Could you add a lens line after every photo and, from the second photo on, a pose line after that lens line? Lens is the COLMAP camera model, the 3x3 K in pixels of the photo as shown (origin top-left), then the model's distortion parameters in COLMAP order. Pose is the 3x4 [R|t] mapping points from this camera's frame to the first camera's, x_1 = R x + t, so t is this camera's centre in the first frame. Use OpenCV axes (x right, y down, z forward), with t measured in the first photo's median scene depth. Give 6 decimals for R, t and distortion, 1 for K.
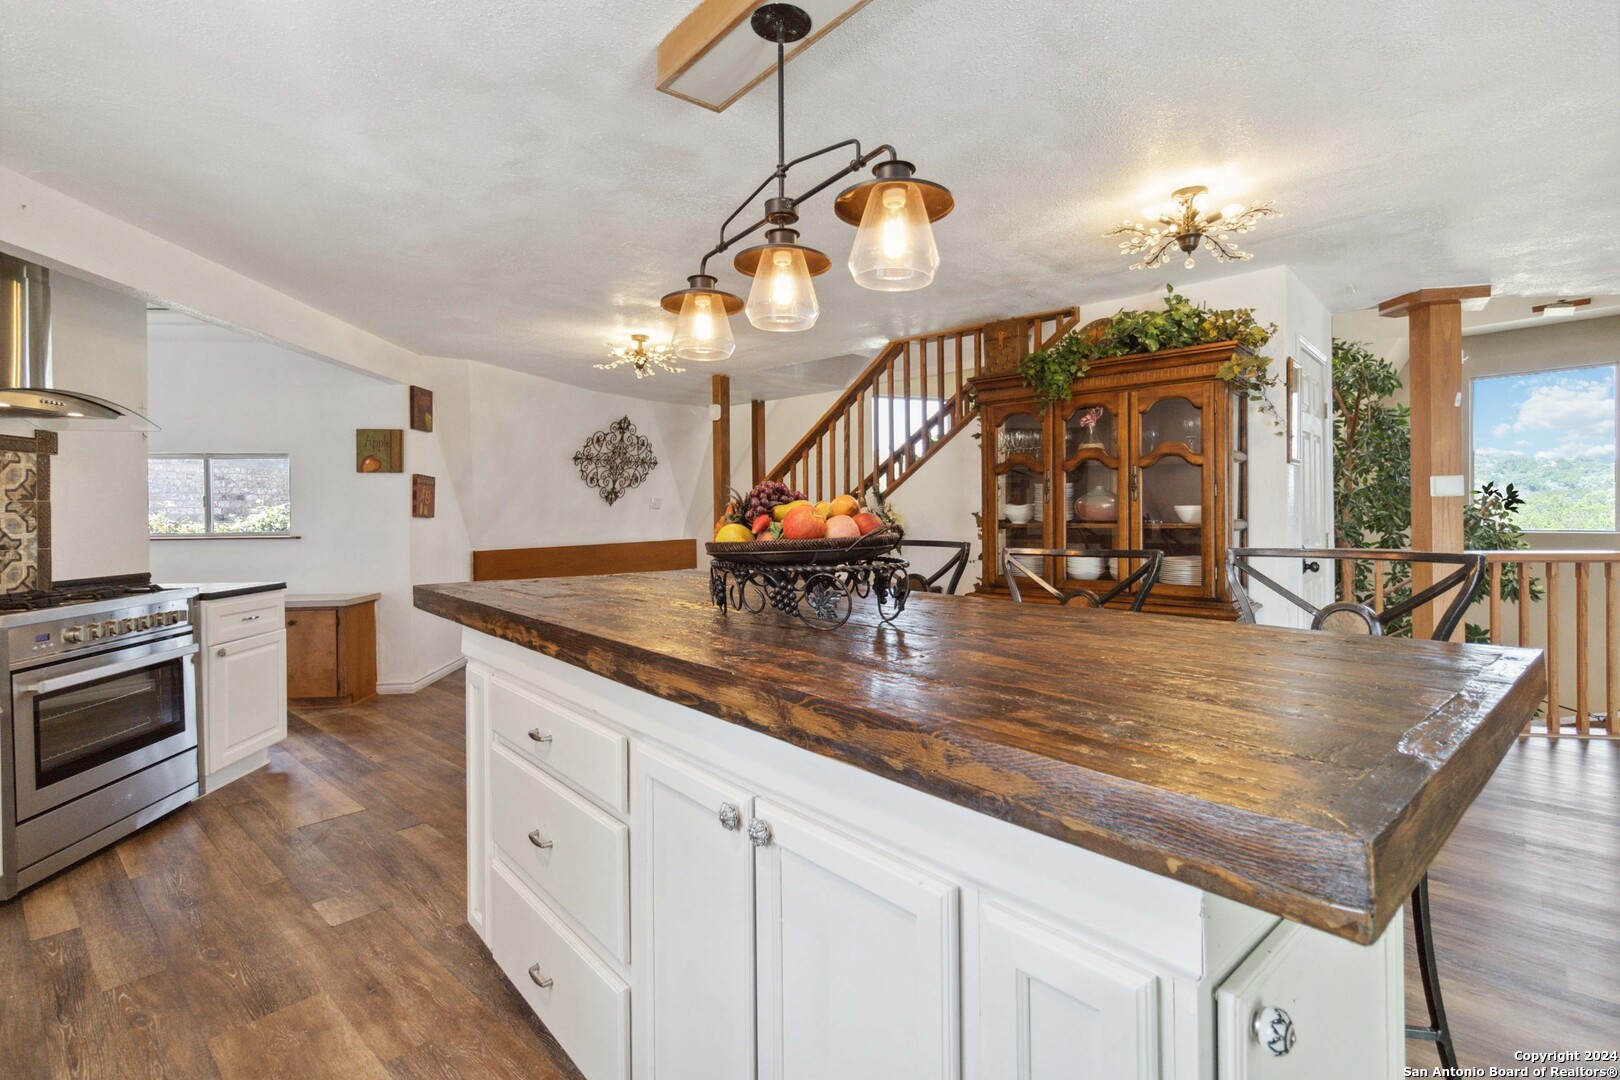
lens RADIAL K [[753.7, 0, 818.4], [0, 753.7, 524.6], [0, 0, 1]] dist [0.000452, 0.000180]
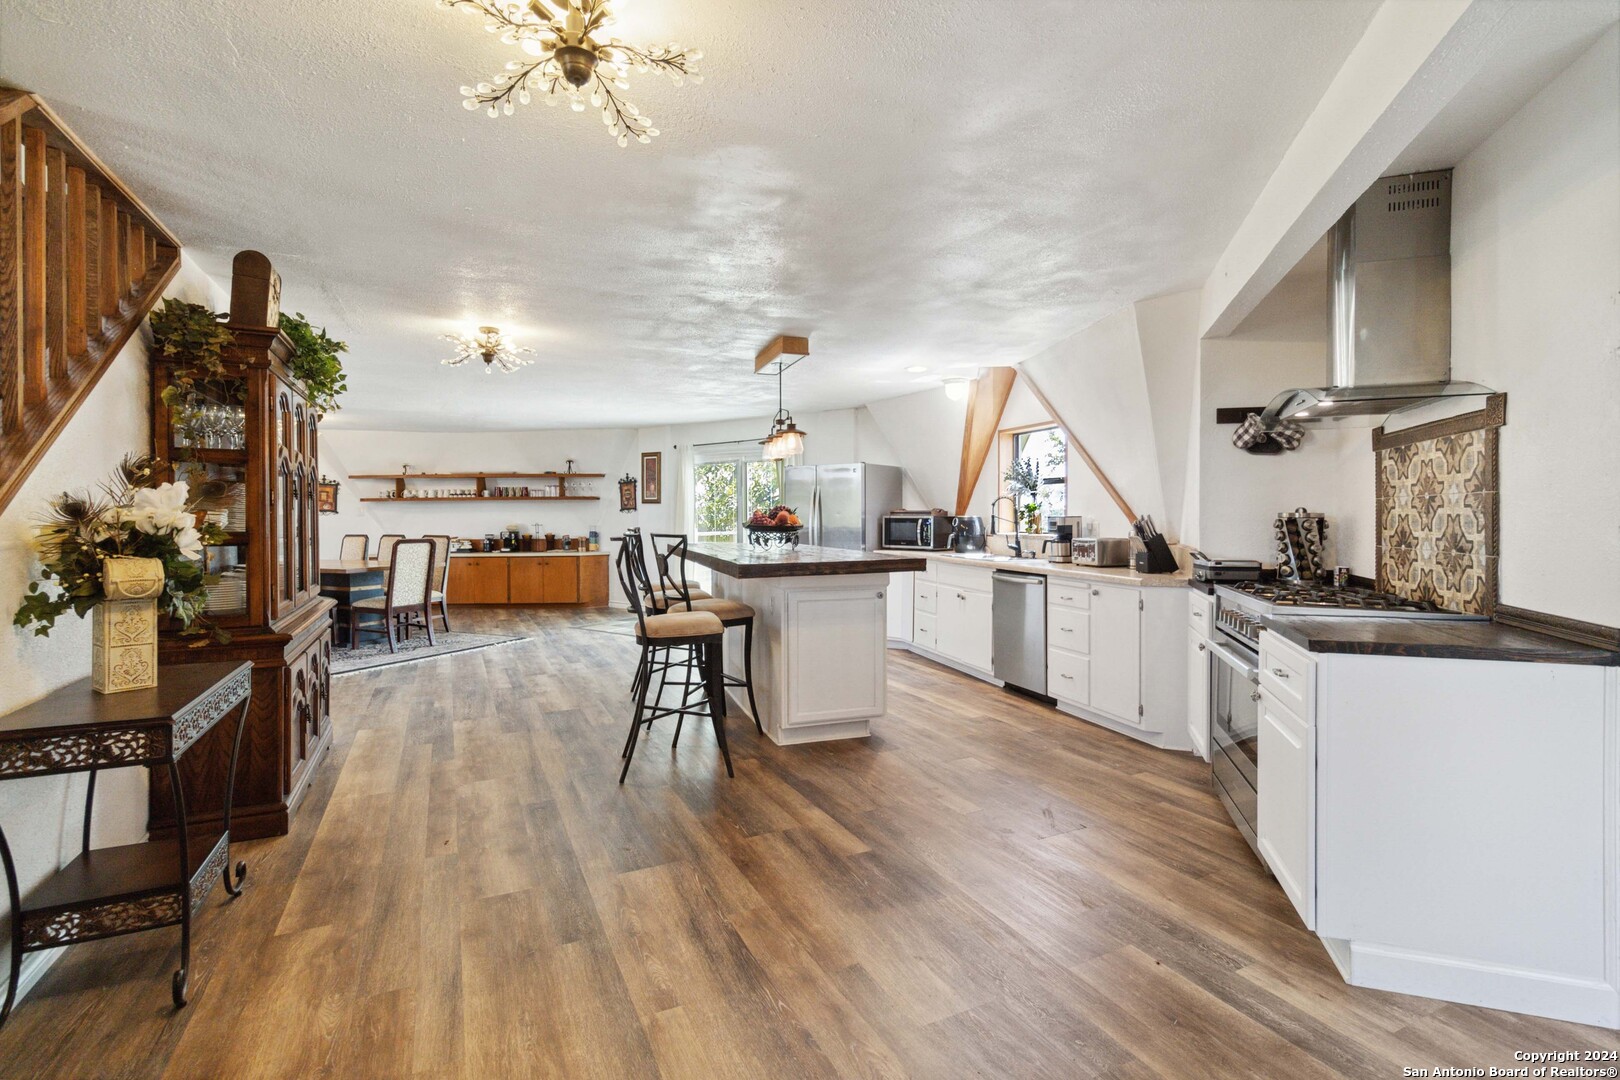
lens RADIAL K [[758.5, 0, 814.8], [0, 758.5, 514.6], [0, 0, 1]] dist [0.001915, 0.000331]
pose [[-0.917786, 0.012213, 0.396887, -0.710749], [0.018180, 0.999771, 0.011275, -0.028958], [-0.396658, 0.017563, -0.917798, 1.925943]]
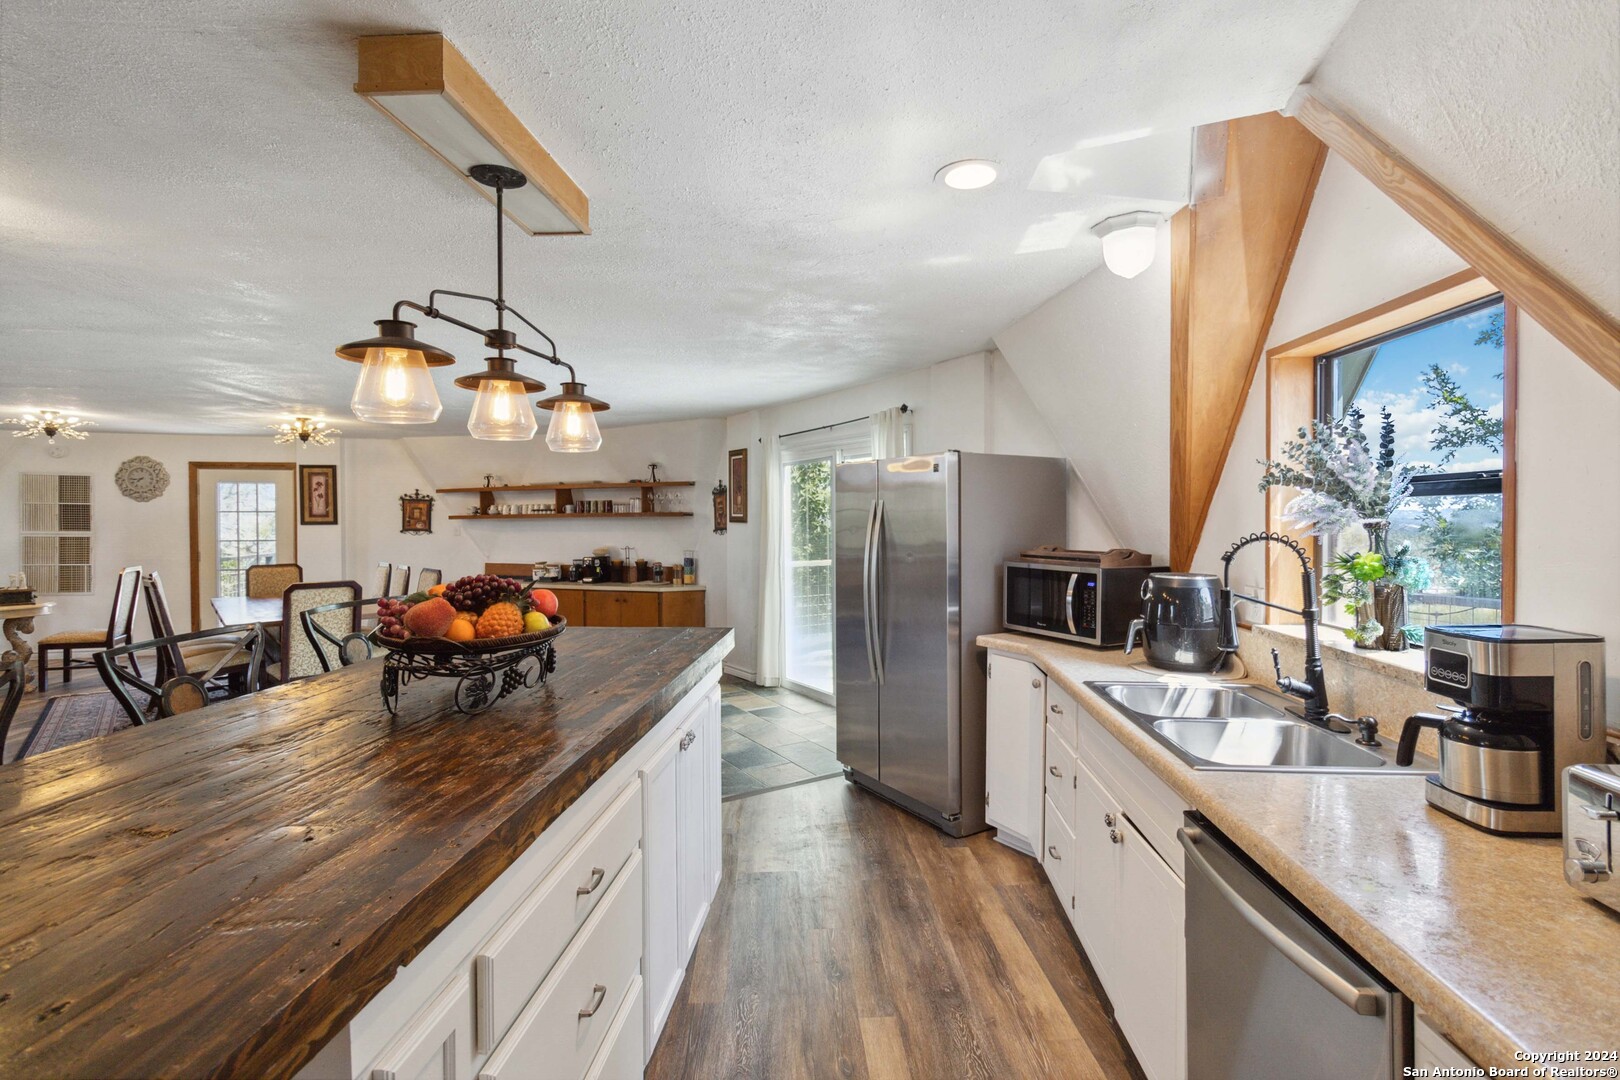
lens RADIAL K [[753.7, 0, 818.4], [0, 753.7, 524.6], [0, 0, 1]] dist [0.000452, 0.000180]
pose [[-0.699804, 0.006709, 0.714303, -0.582040], [0.024109, 0.999608, 0.014230, -0.069925], [-0.713928, 0.027179, -0.699692, 0.715669]]
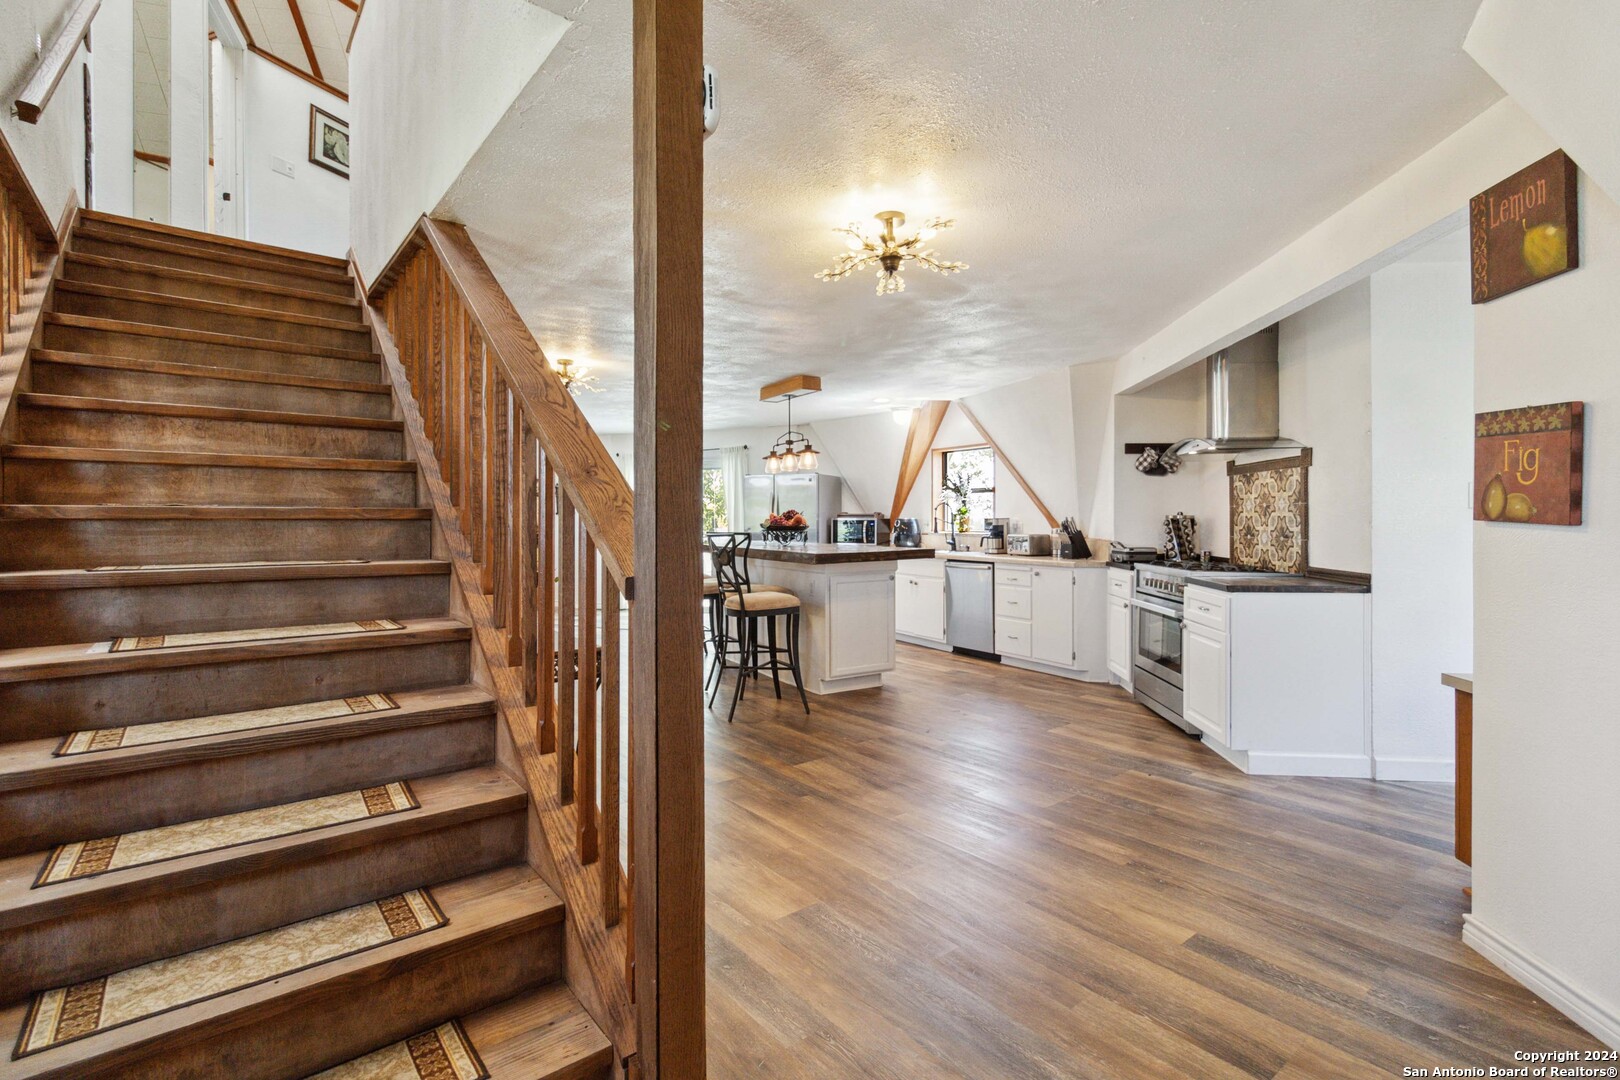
lens RADIAL K [[762.2, 0, 809.9], [0, 762.2, 513.2], [0, 0, 1]] dist [-0.000093, -0.000068]
pose [[-0.981514, 0.013974, 0.190879, -0.441499], [0.015983, 0.999832, 0.008990, -0.038916], [-0.190722, 0.011875, -0.981572, 2.425853]]
